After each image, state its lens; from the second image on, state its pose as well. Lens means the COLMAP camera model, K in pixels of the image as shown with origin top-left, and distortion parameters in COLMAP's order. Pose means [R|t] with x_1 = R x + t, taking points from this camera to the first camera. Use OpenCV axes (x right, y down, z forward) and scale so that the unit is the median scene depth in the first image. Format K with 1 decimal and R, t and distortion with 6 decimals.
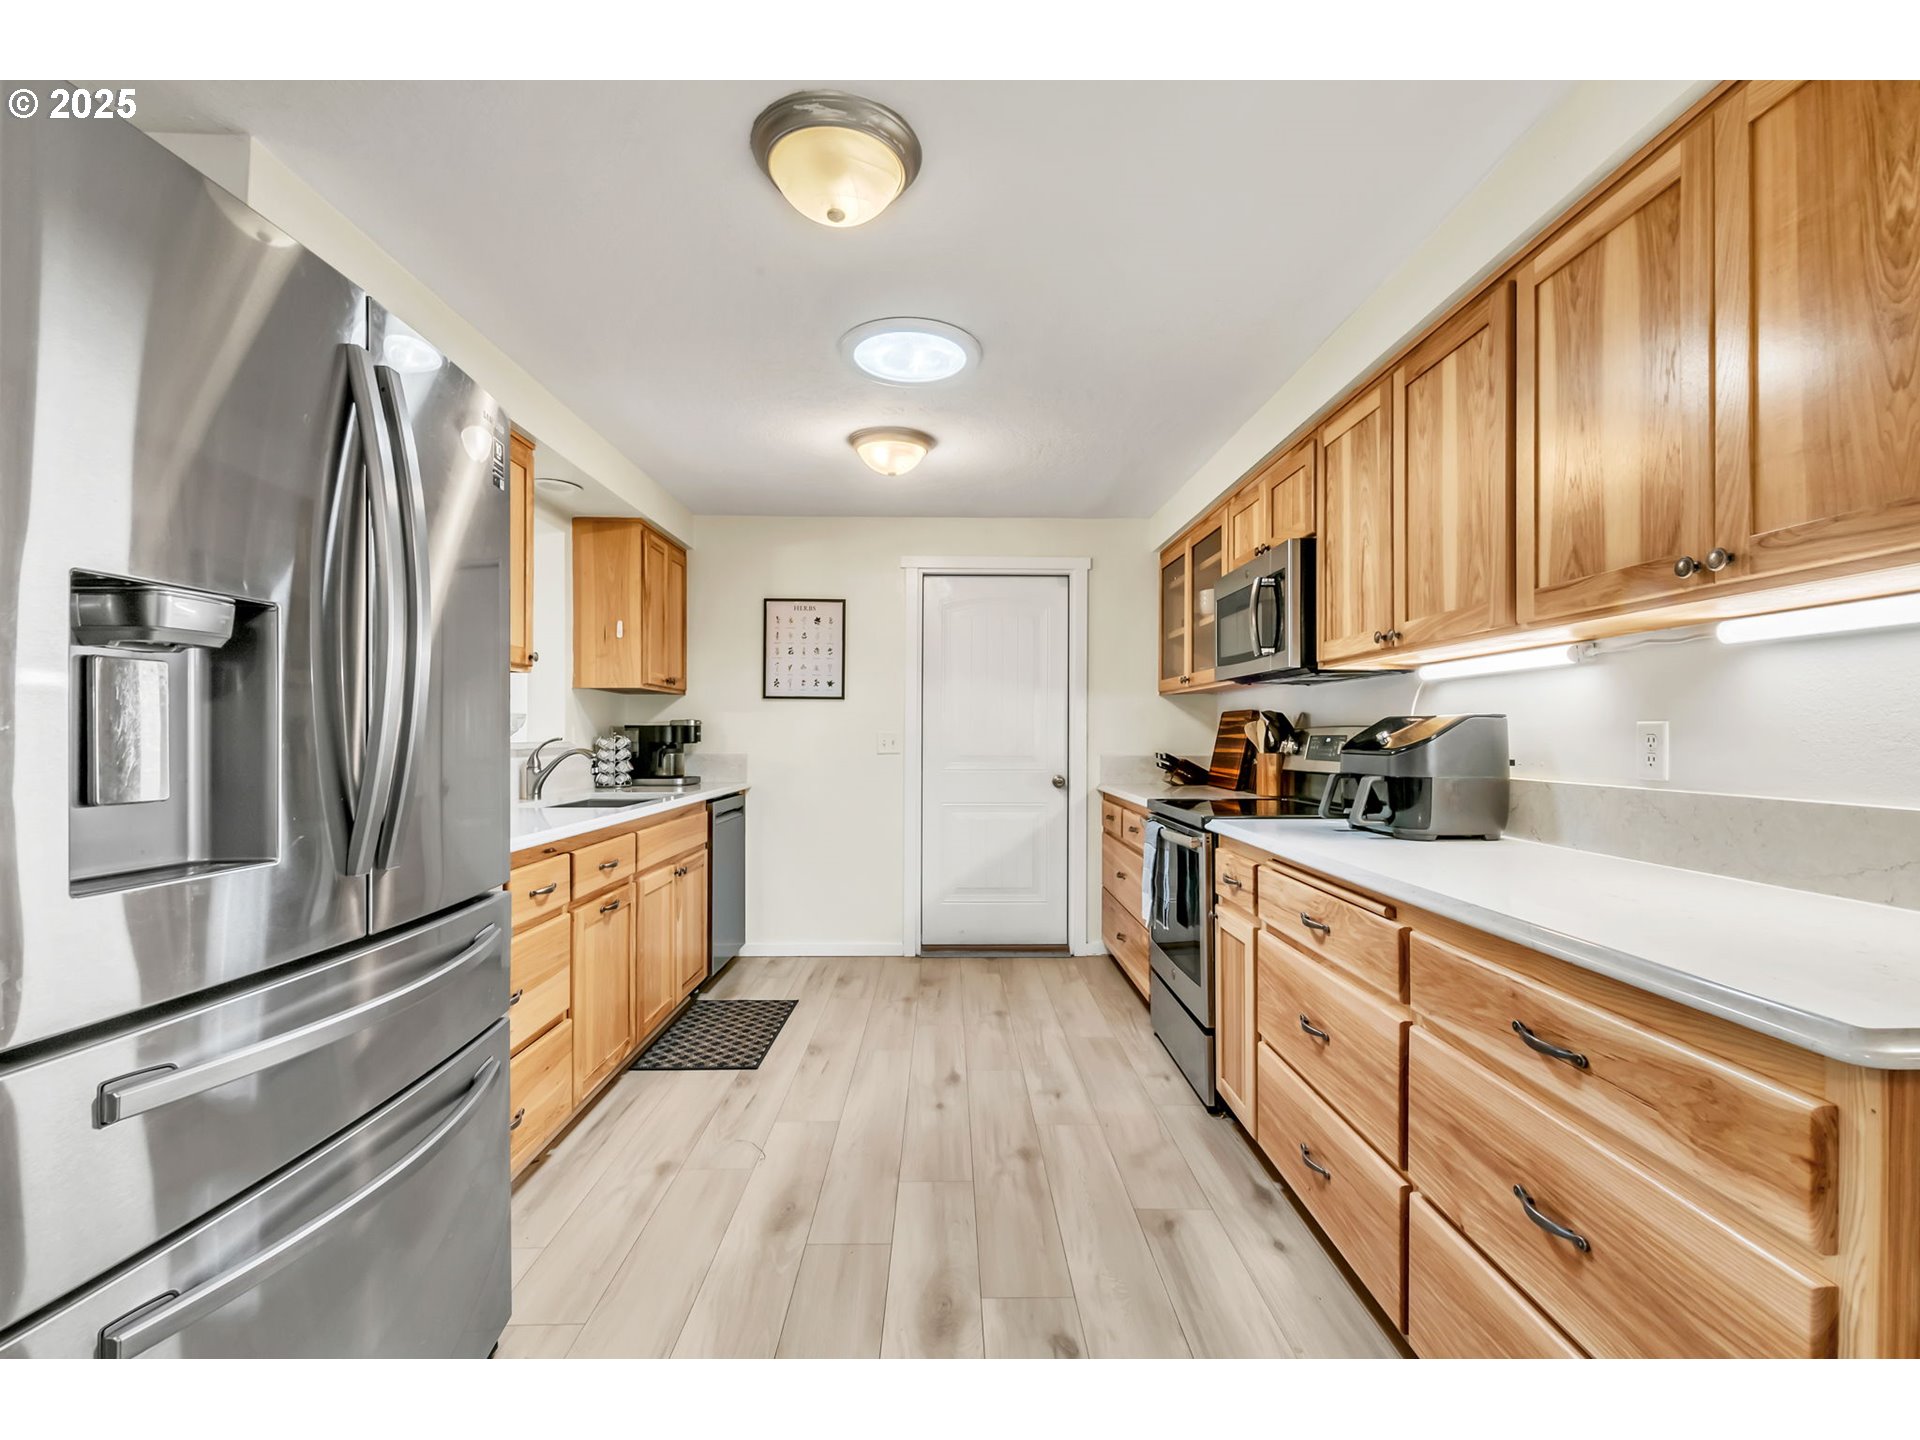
lens RADIAL K [[874.2, 0, 971.2], [0, 874.2, 732.5], [0, 0, 1]] dist [0.005260, -0.003912]
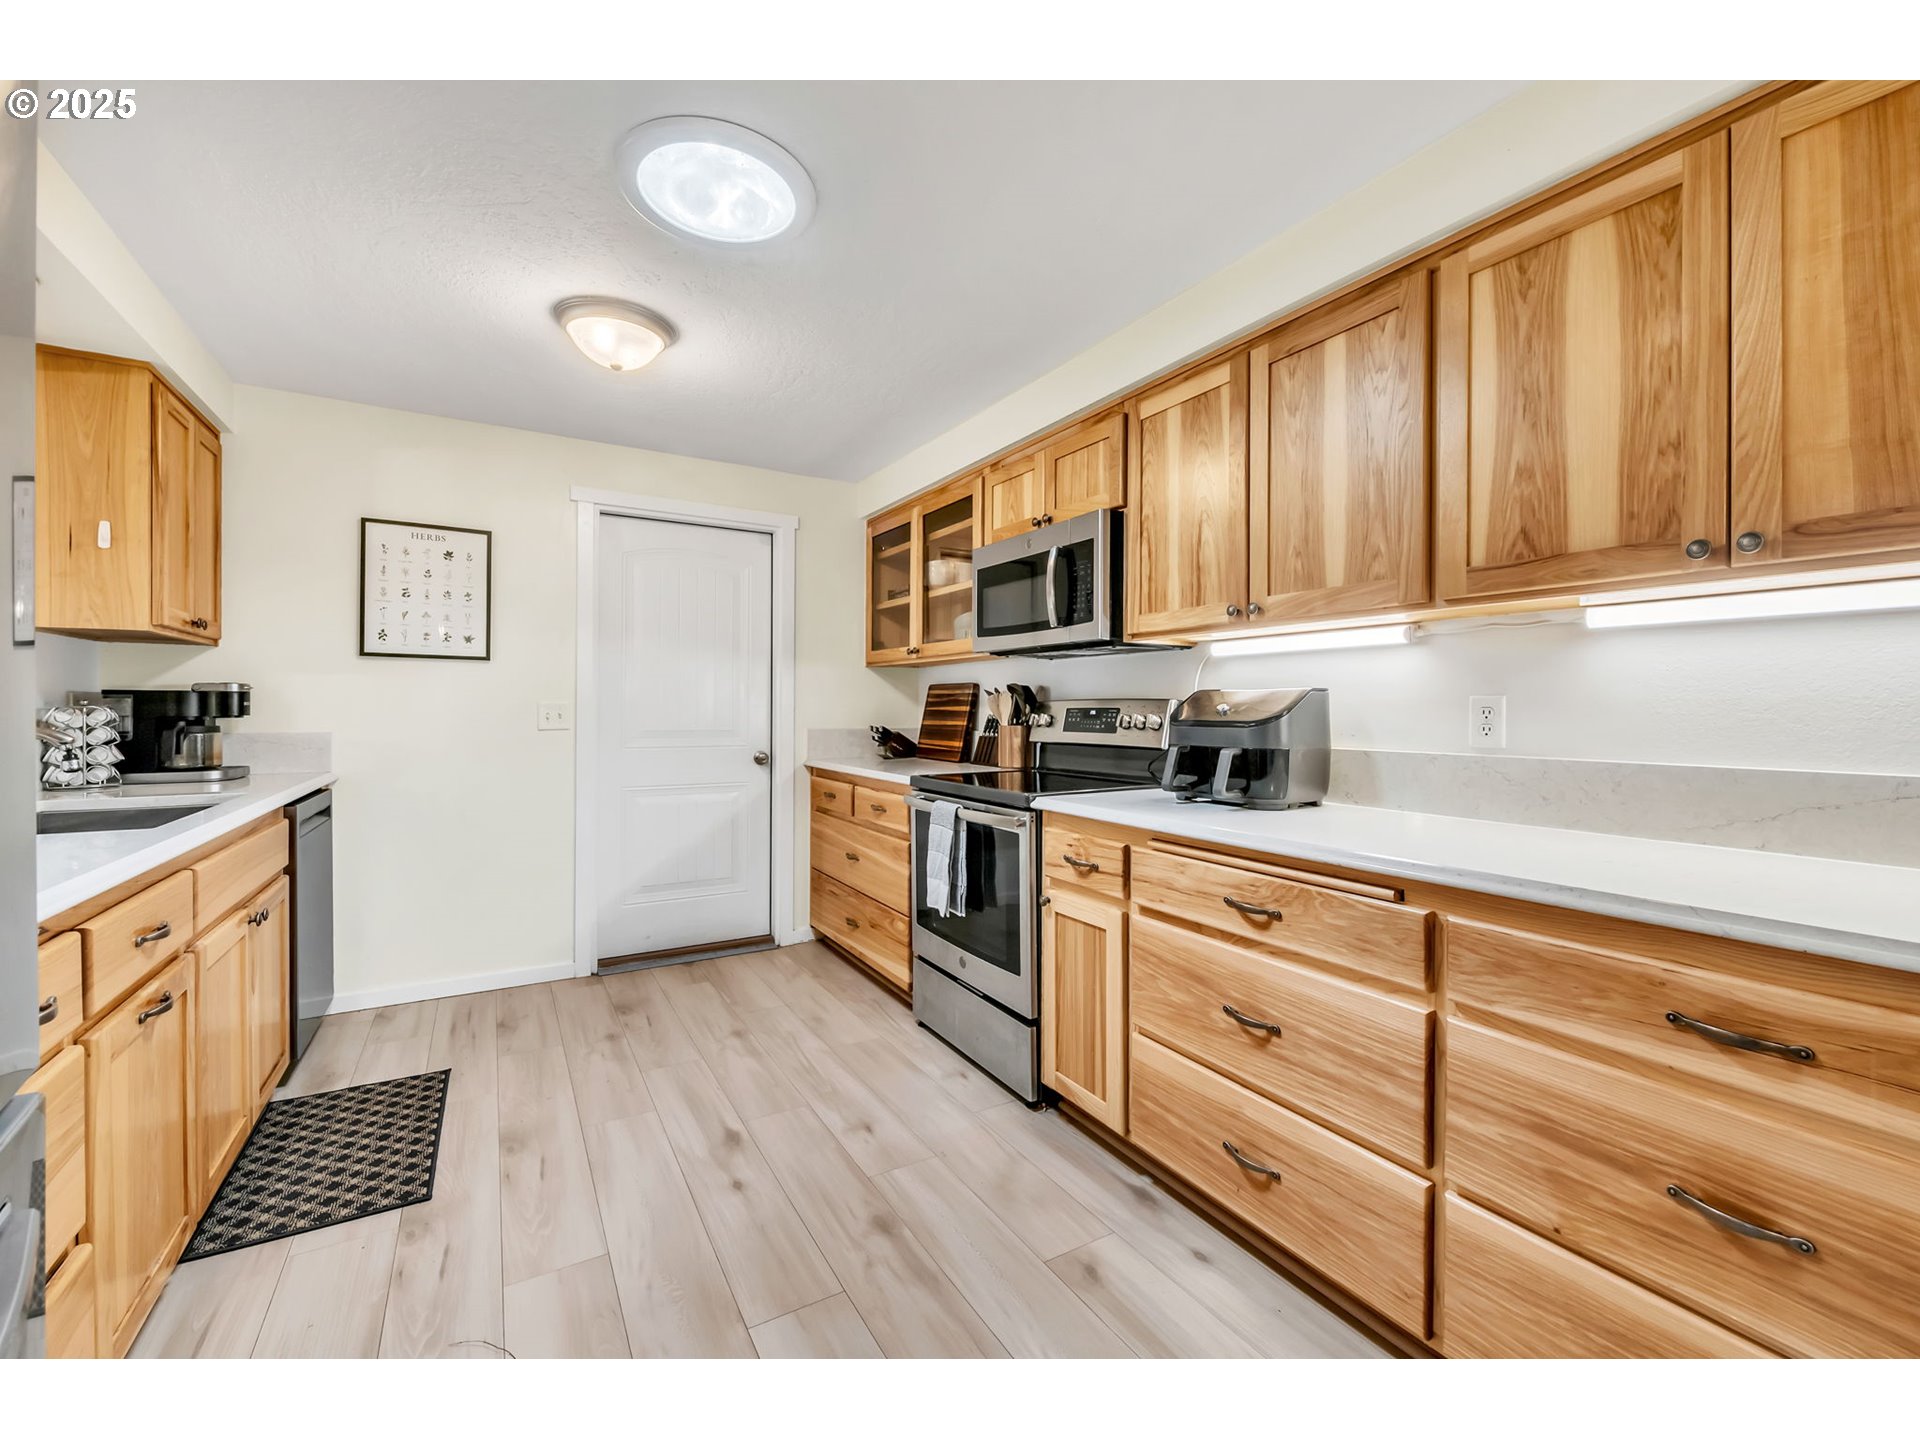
lens RADIAL K [[792.6, 0, 970.0], [0, 792.6, 712.2], [0, 0, 1]] dist [0.001080, -0.004122]
pose [[0.868081, -0.000325, 0.496422, -0.189208], [-0.003761, 0.999967, 0.007232, 0.002111], [-0.496408, -0.008145, 0.868051, 0.269687]]
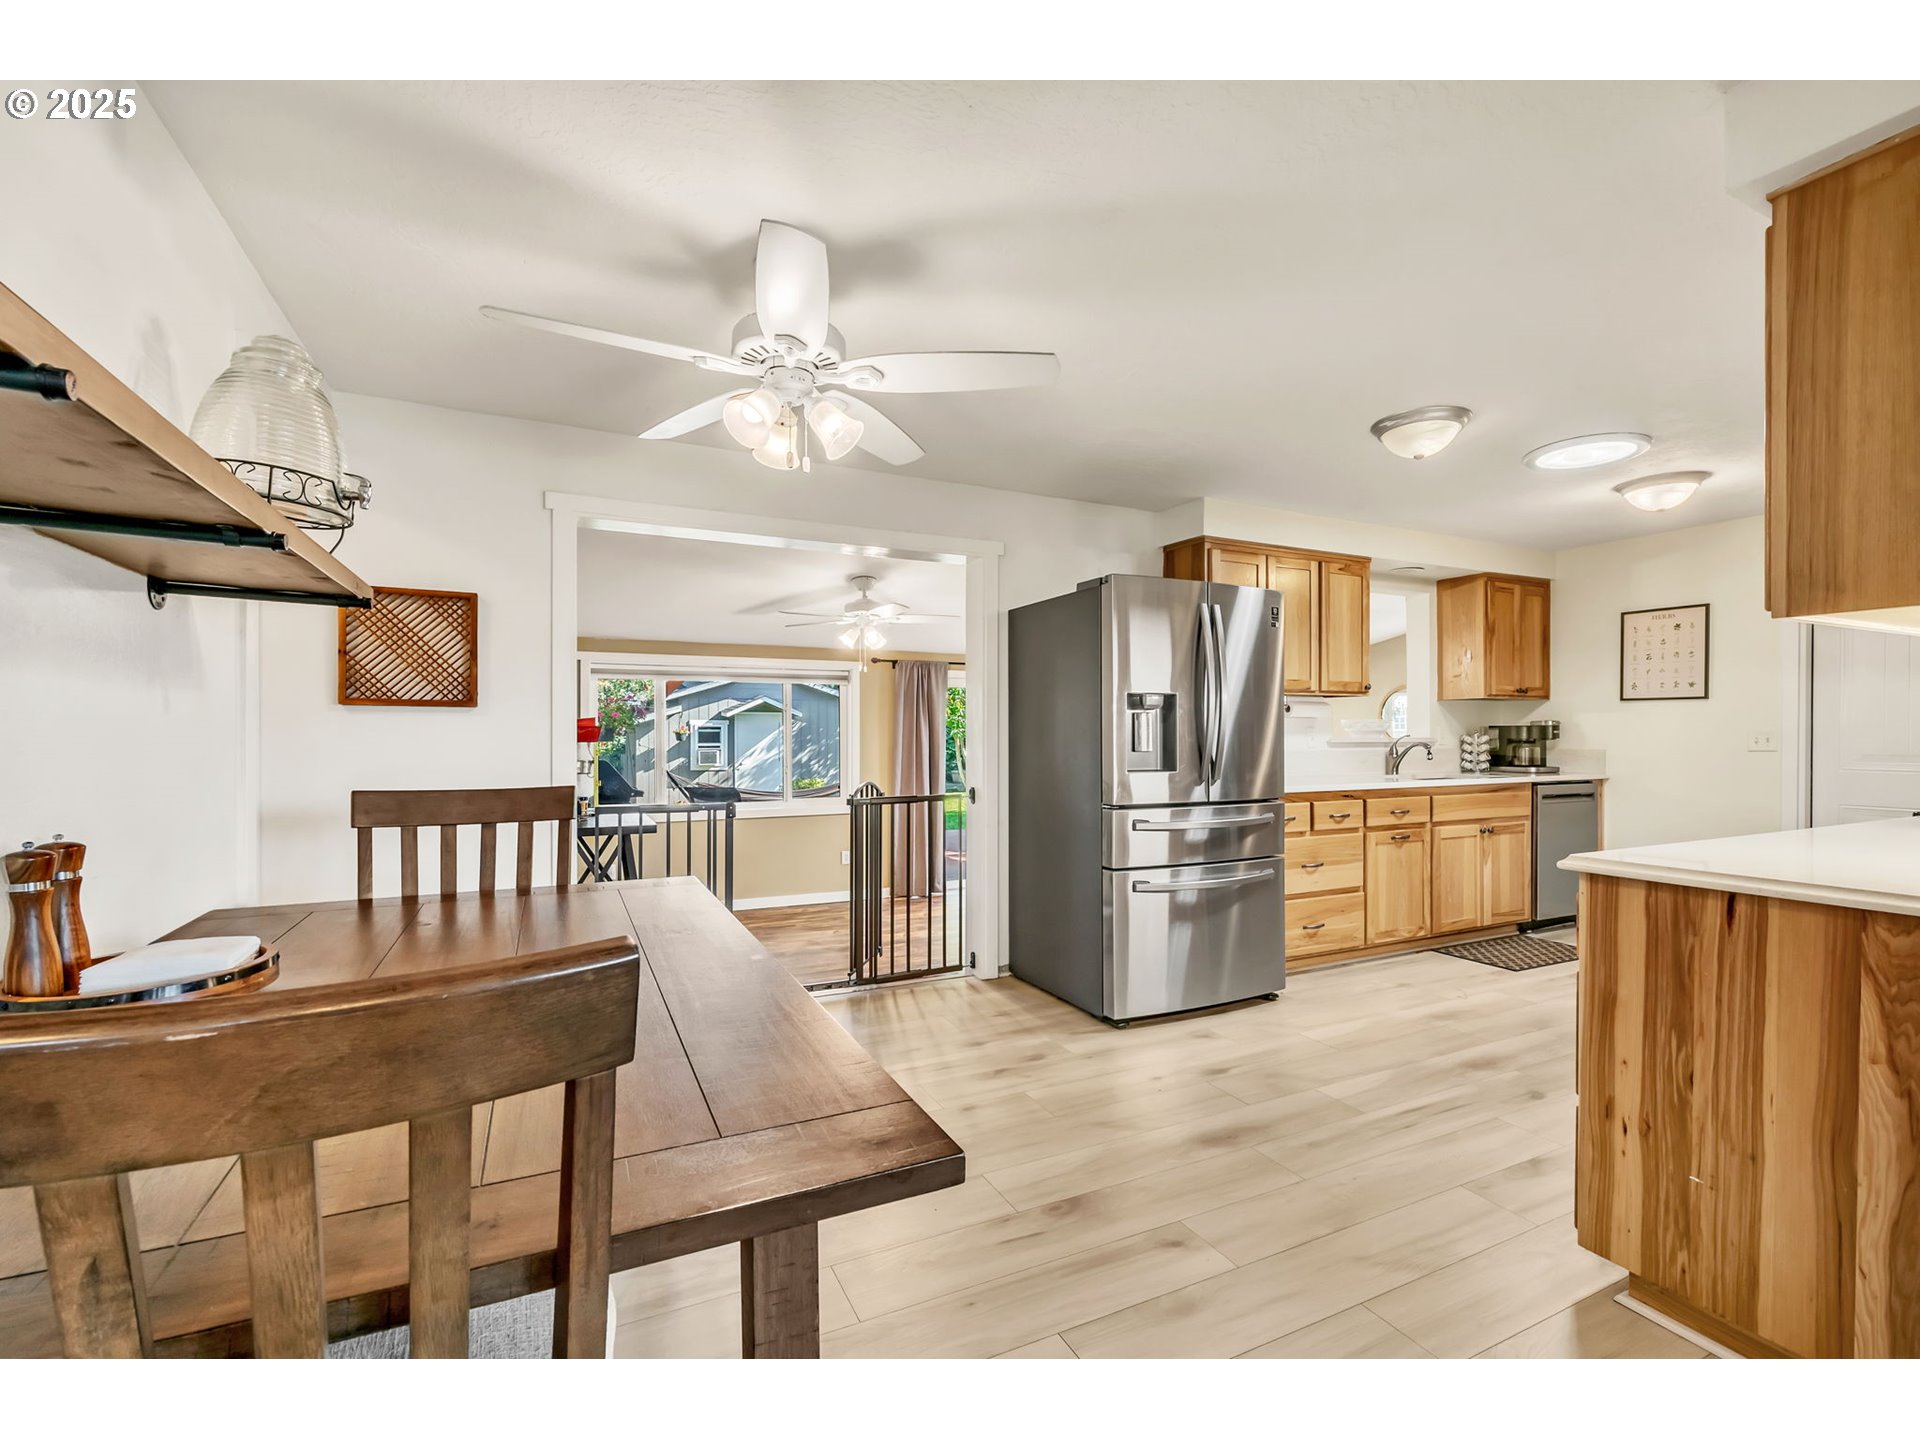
lens RADIAL K [[874.2, 0, 947.9], [0, 874.2, 737.6], [0, 0, 1]] dist [0.005260, -0.003912]
pose [[0.413747, -0.000327, -0.910392, 0.664705], [0.004728, 0.999987, 0.001789, 0.004442], [0.910380, -0.005045, 0.413743, -0.411315]]
